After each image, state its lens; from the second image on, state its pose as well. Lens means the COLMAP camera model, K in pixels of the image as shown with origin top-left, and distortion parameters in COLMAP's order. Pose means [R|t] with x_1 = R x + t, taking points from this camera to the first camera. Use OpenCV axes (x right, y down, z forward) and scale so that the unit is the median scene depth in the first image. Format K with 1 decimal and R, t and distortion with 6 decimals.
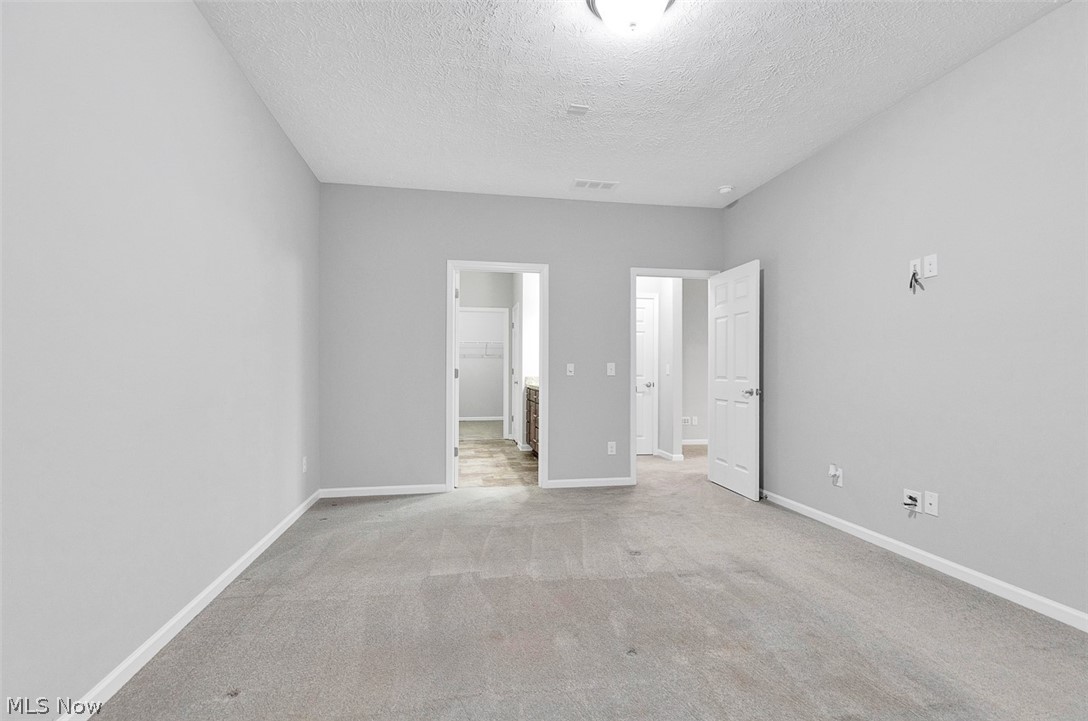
lens RADIAL K [[506.9, 0, 544.6], [0, 506.9, 364.0], [0, 0, 1]] dist [0.010006, -0.001071]
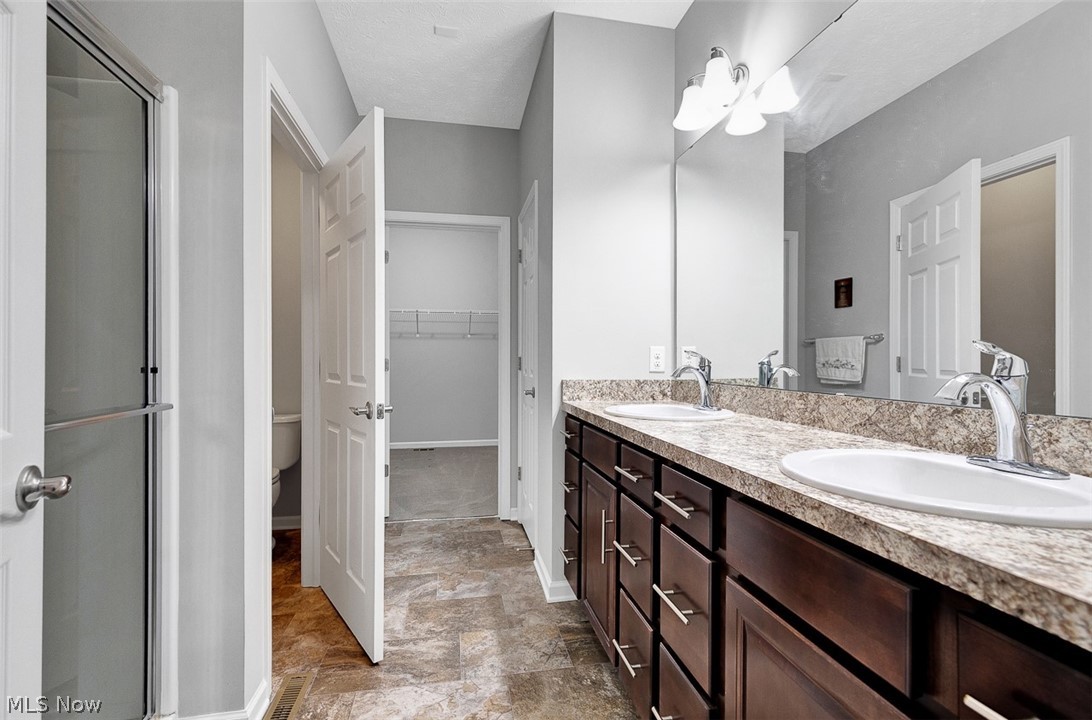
lens RADIAL K [[508.8, 0, 545.7], [0, 508.8, 358.4], [0, 0, 1]] dist [0.010006, -0.001071]
pose [[0.999930, -0.002330, 0.011562, -0.032913], [0.002156, 0.999885, 0.014987, 0.002650], [-0.011596, -0.014961, 0.999821, 0.407234]]
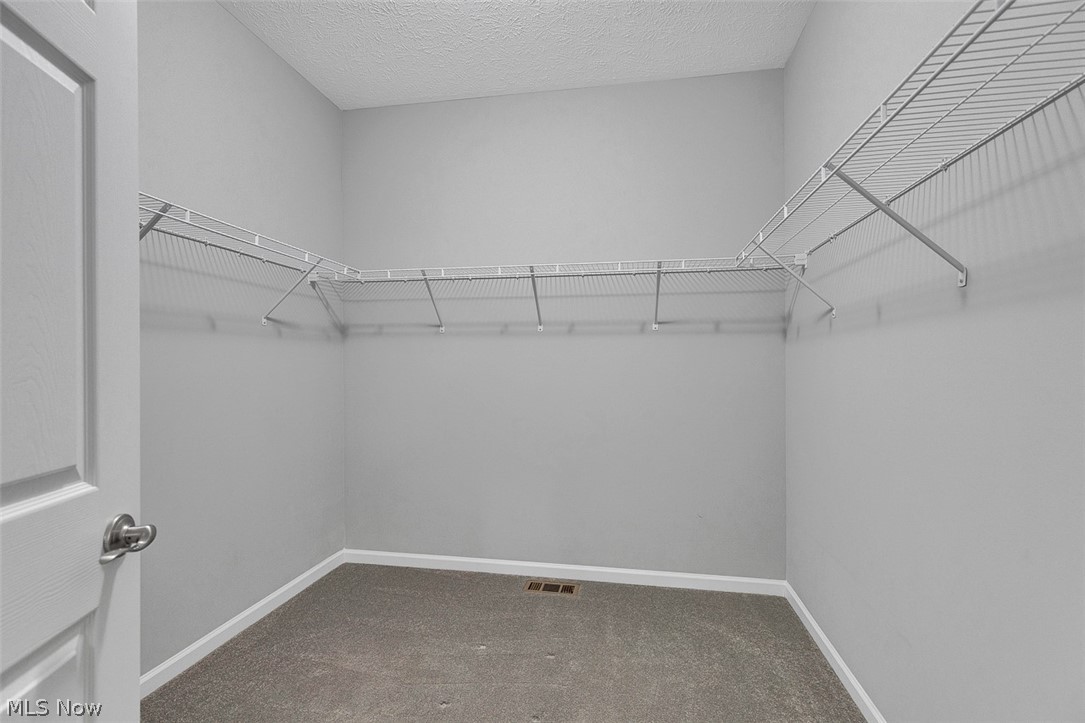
lens RADIAL K [[505.5, 0, 544.0], [0, 505.5, 366.8], [0, 0, 1]] dist [0.010006, -0.001071]
pose [[0.887800, -0.005303, -0.460199, -0.042845], [0.009943, 0.999921, 0.007659, 0.002654], [0.460122, -0.011375, 0.887783, 0.598407]]
